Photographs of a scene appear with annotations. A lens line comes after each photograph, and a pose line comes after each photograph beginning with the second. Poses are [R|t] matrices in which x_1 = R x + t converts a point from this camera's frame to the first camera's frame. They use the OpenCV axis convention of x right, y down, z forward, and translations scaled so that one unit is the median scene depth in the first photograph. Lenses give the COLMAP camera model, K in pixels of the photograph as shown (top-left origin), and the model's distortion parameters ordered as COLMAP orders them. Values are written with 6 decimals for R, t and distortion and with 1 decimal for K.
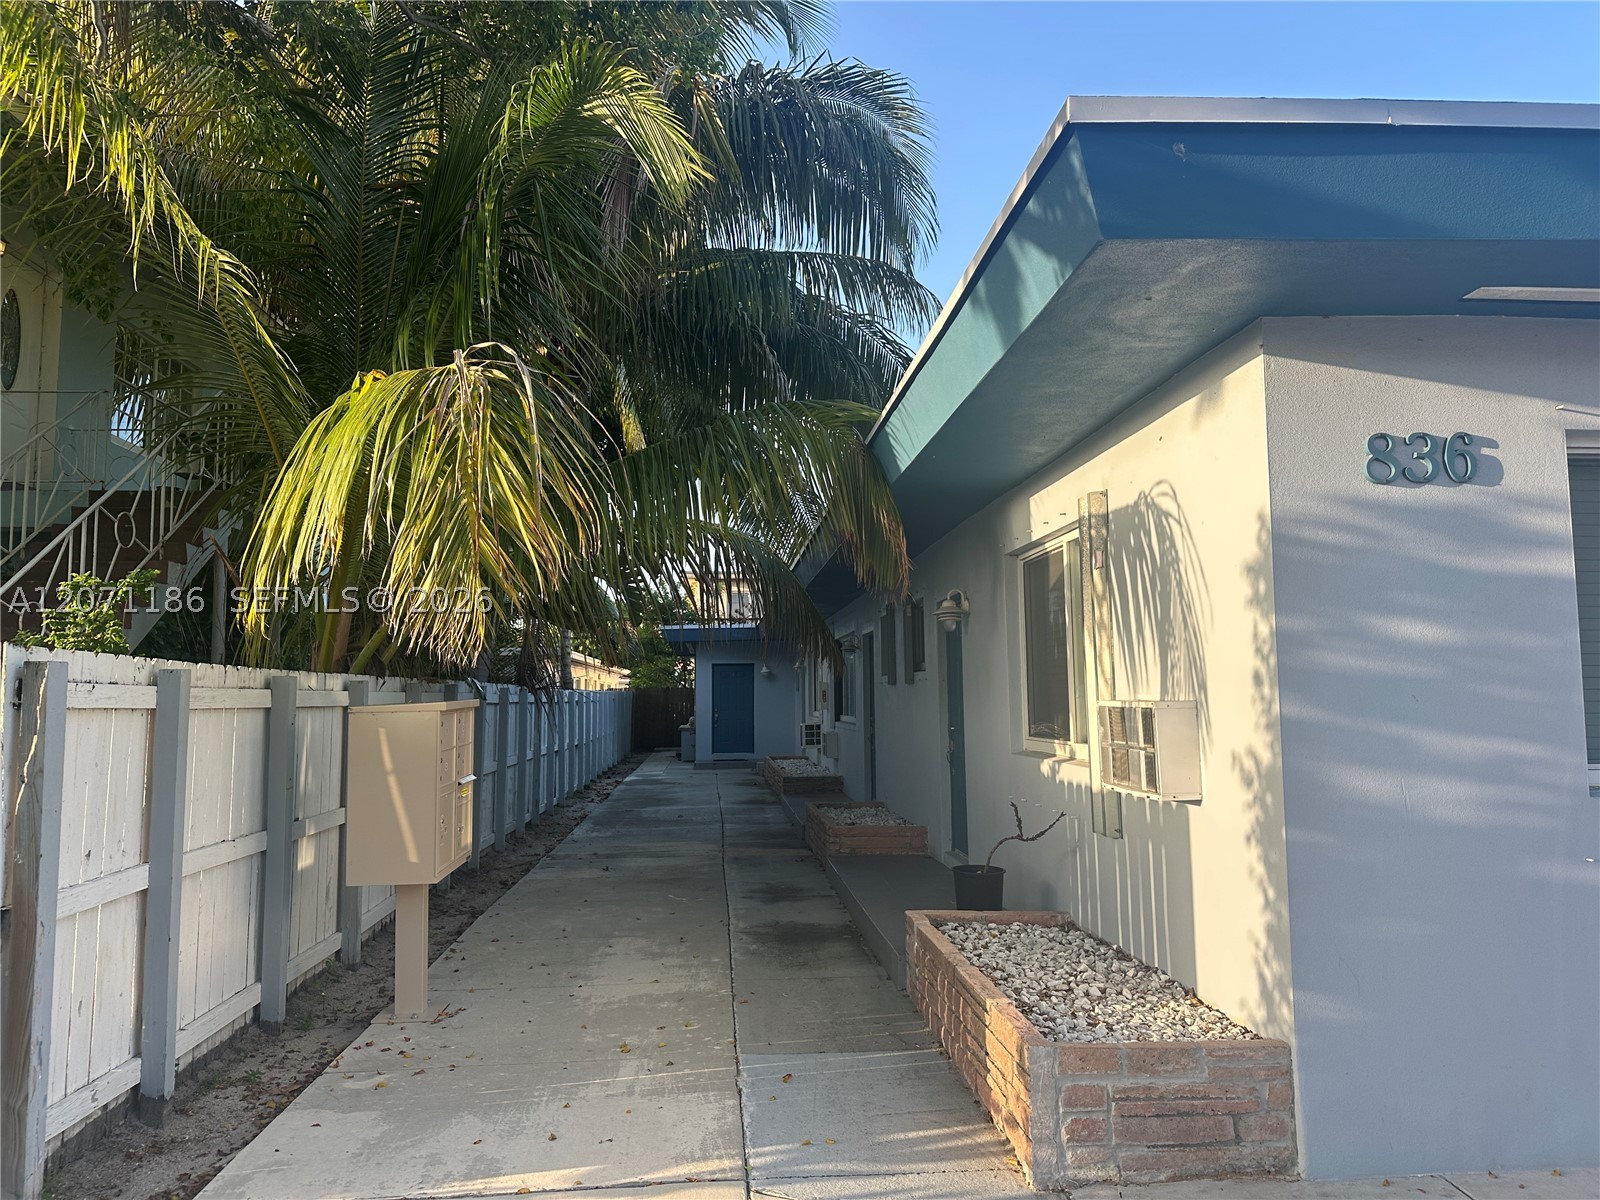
lens RADIAL K [[1112.8, 0, 792.4], [0, 1112.8, 595.5], [0, 0, 1]] dist [0.117496, -0.177433]
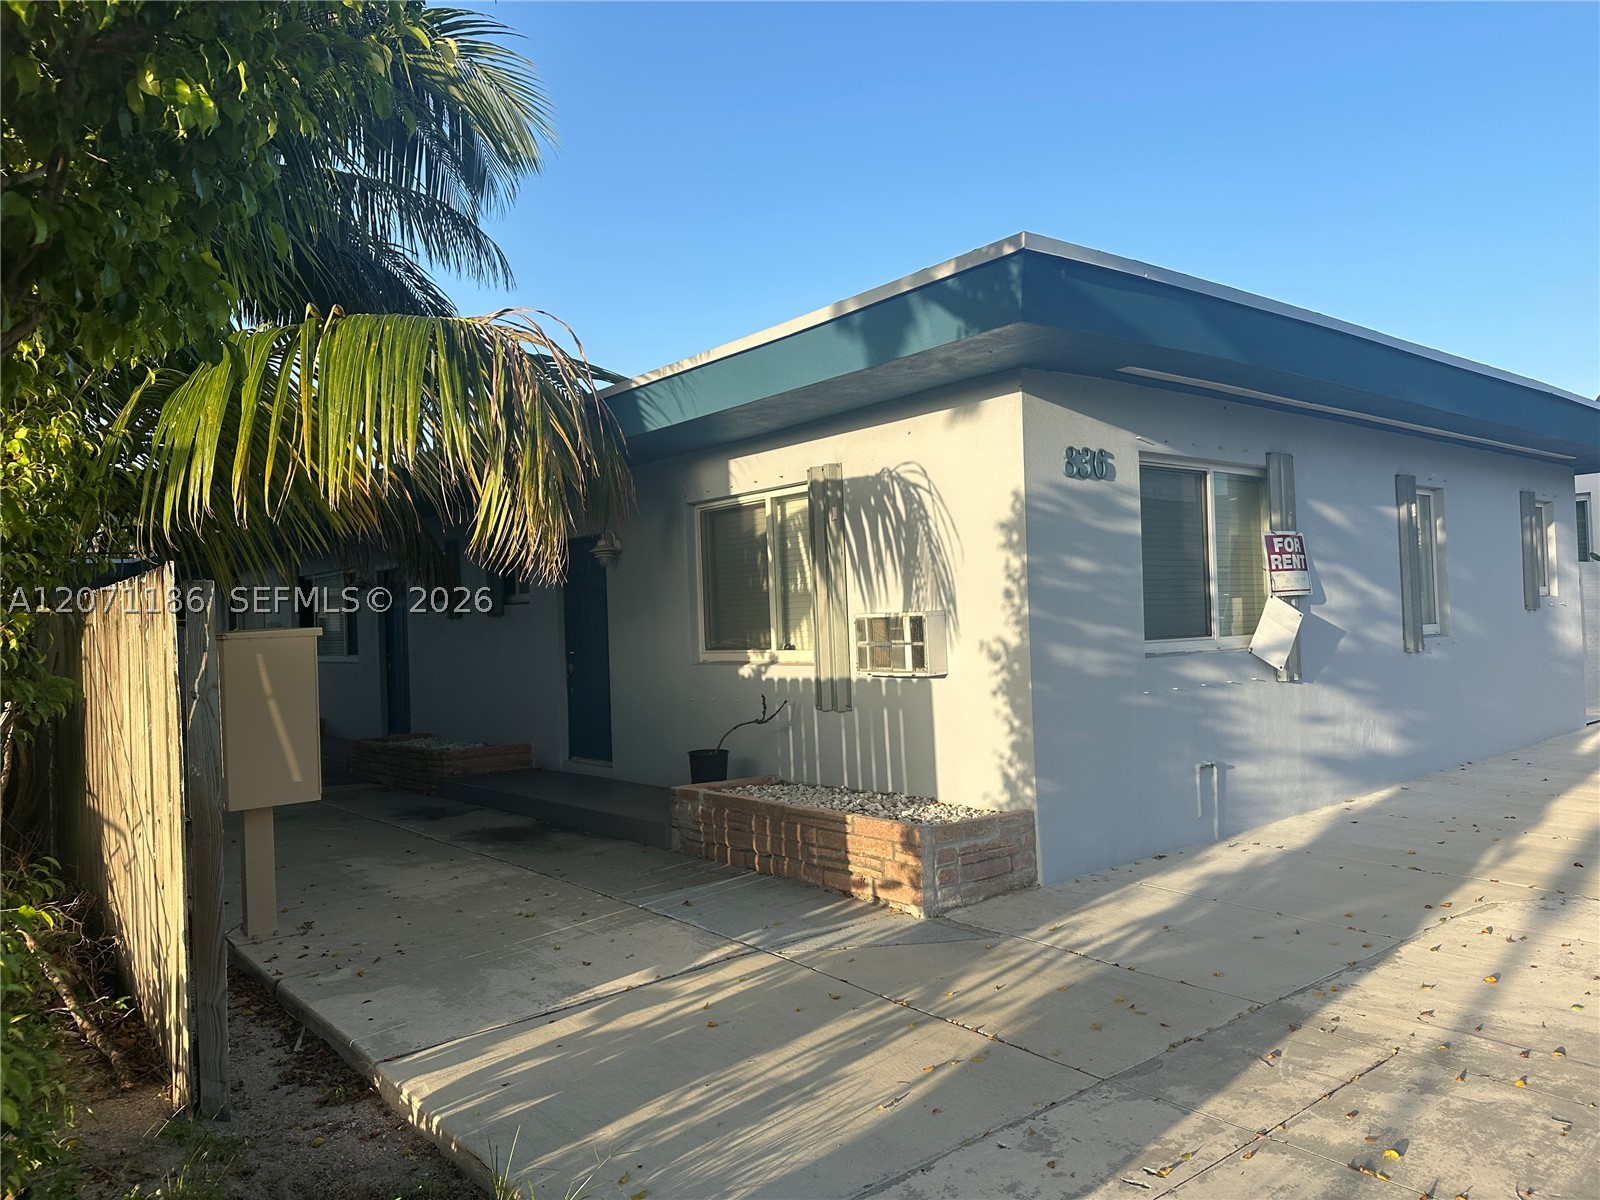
lens RADIAL K [[1112.8, 0, 792.4], [0, 1112.8, 595.5], [0, 0, 1]] dist [0.117496, -0.177433]
pose [[0.818851, -0.006460, 0.573970, -0.757425], [-0.023346, 0.998734, 0.044547, 0.012349], [-0.573532, -0.049877, 0.817664, -0.130881]]
